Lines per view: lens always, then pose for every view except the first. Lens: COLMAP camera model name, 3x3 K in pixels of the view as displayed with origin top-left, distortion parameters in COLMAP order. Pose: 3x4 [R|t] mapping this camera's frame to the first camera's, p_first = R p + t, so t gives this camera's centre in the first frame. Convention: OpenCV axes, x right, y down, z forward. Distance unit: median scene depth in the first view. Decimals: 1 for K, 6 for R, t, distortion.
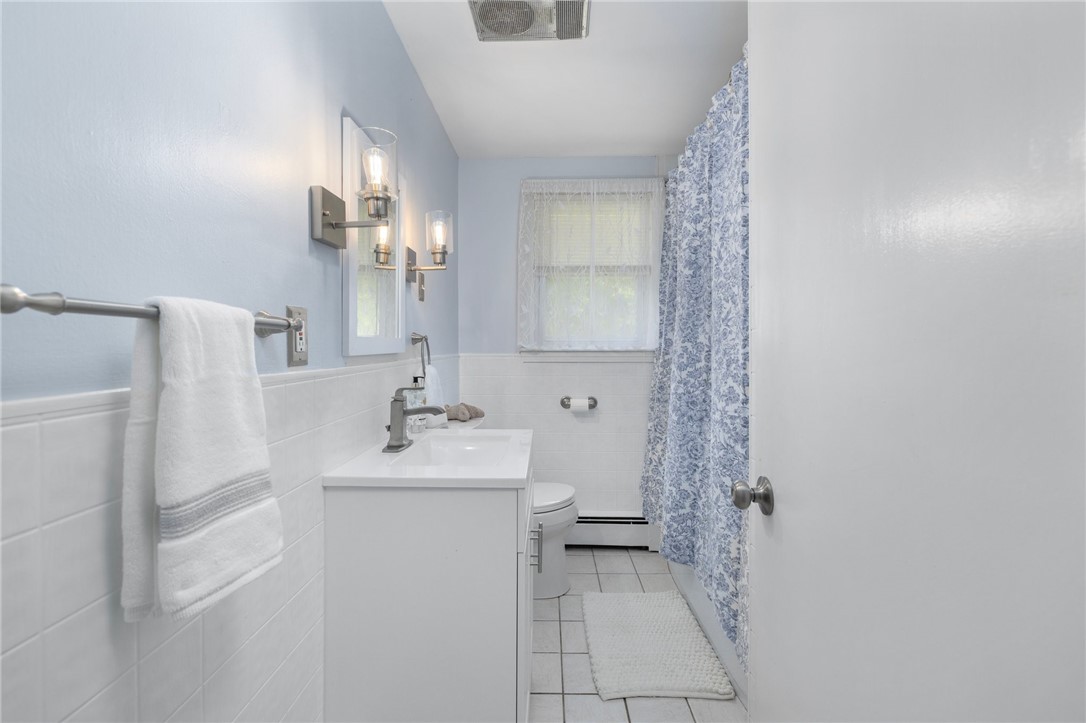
lens RADIAL K [[460.8, 0, 539.2], [0, 460.8, 330.8], [0, 0, 1]] dist [0.001064, 0.000204]
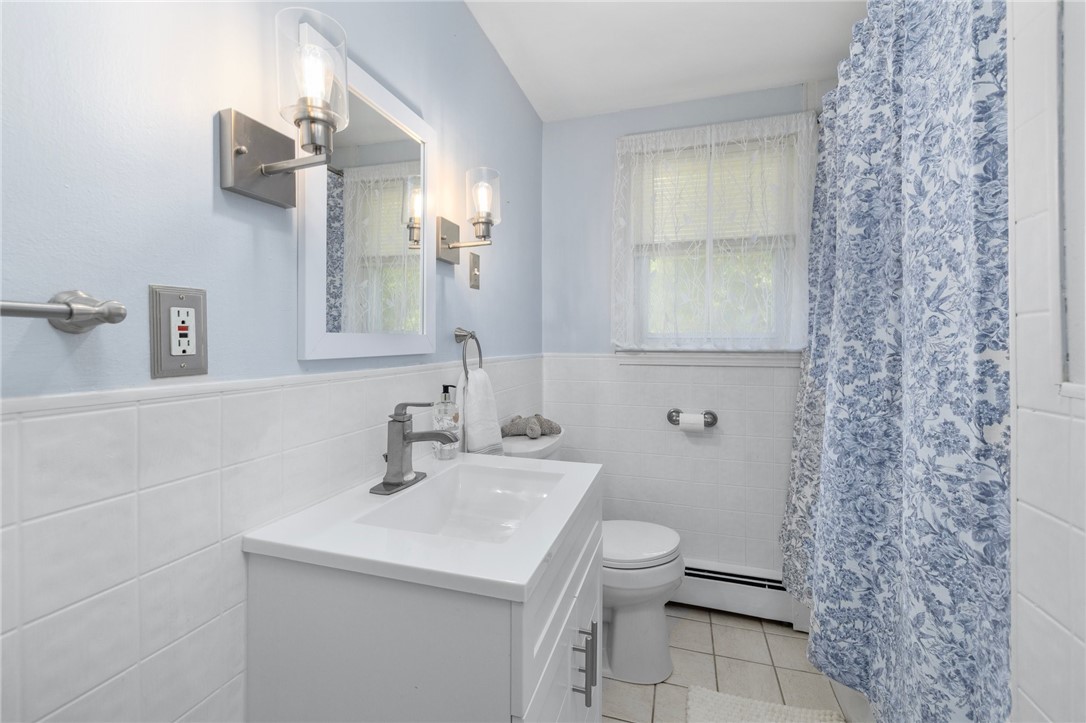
lens RADIAL K [[460.8, 0, 539.2], [0, 460.8, 330.8], [0, 0, 1]] dist [0.001064, 0.000204]
pose [[0.959802, -0.005277, -0.280629, 0.081080], [0.007117, 0.999959, 0.005539, 0.005308], [0.280588, -0.007313, 0.959800, 0.263828]]
